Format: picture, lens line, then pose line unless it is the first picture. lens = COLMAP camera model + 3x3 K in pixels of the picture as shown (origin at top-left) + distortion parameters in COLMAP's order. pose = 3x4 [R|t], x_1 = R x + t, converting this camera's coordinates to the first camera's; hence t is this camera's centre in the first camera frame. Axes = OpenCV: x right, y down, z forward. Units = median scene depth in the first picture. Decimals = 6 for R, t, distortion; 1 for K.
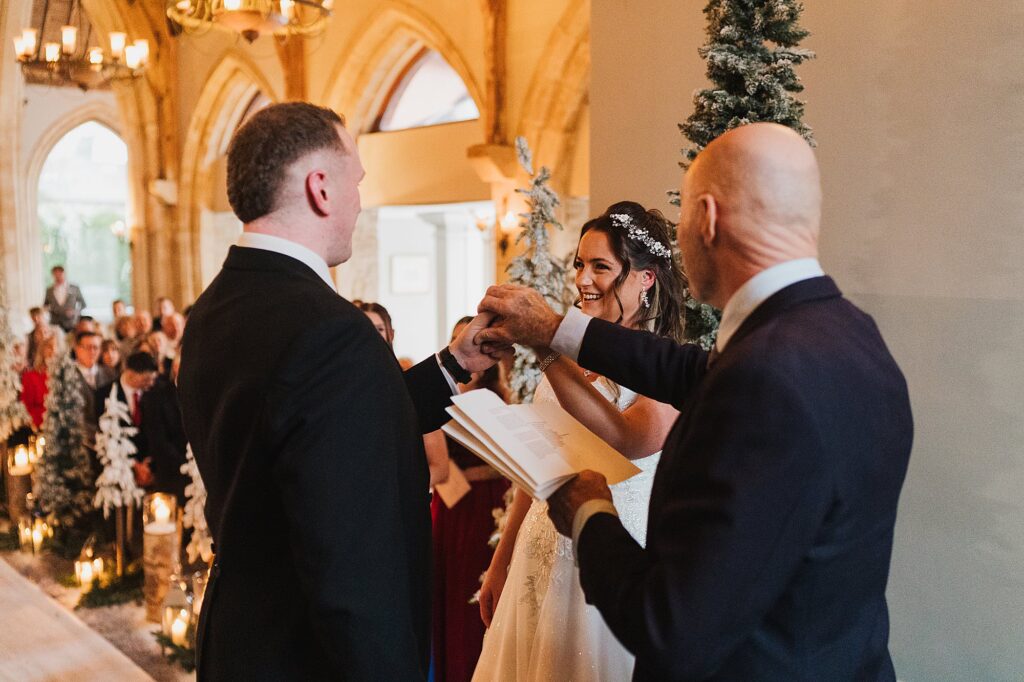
lens RADIAL K [[993.3, 0, 512.0], [0, 993.3, 341.0], [0, 0, 1]] dist [-0.008276, 0.014418]
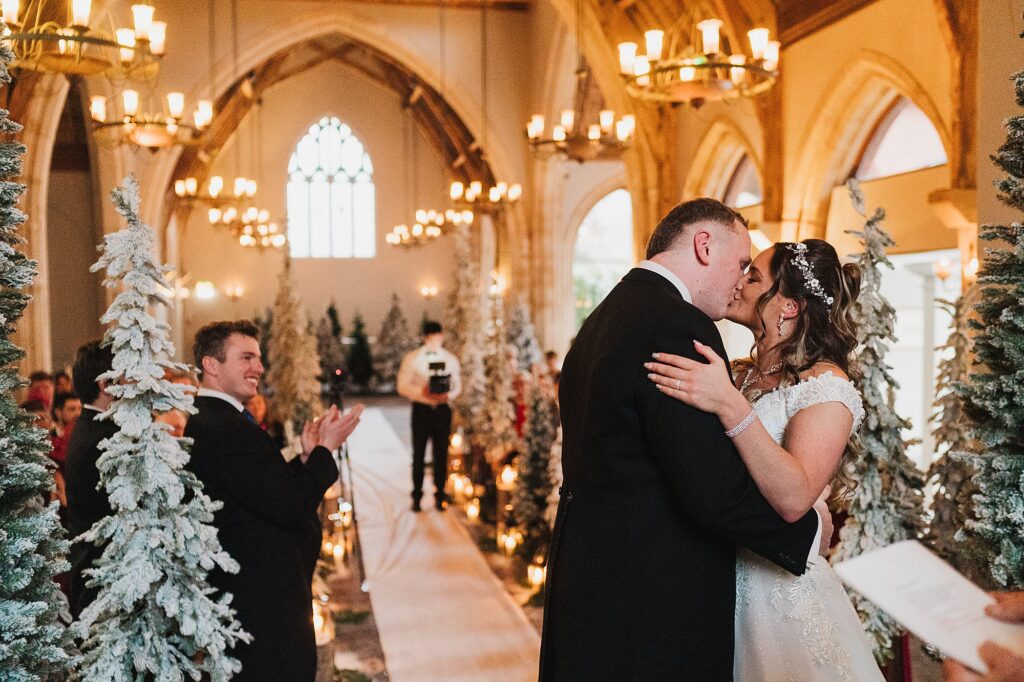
lens RADIAL K [[993.3, 0, 512.0], [0, 993.3, 341.0], [0, 0, 1]] dist [-0.008276, 0.014418]
pose [[0.858449, 0.017958, -0.512584, 0.103782], [-0.047733, 0.997847, -0.044983, 0.010005], [0.510672, 0.063083, 0.857458, -0.018296]]
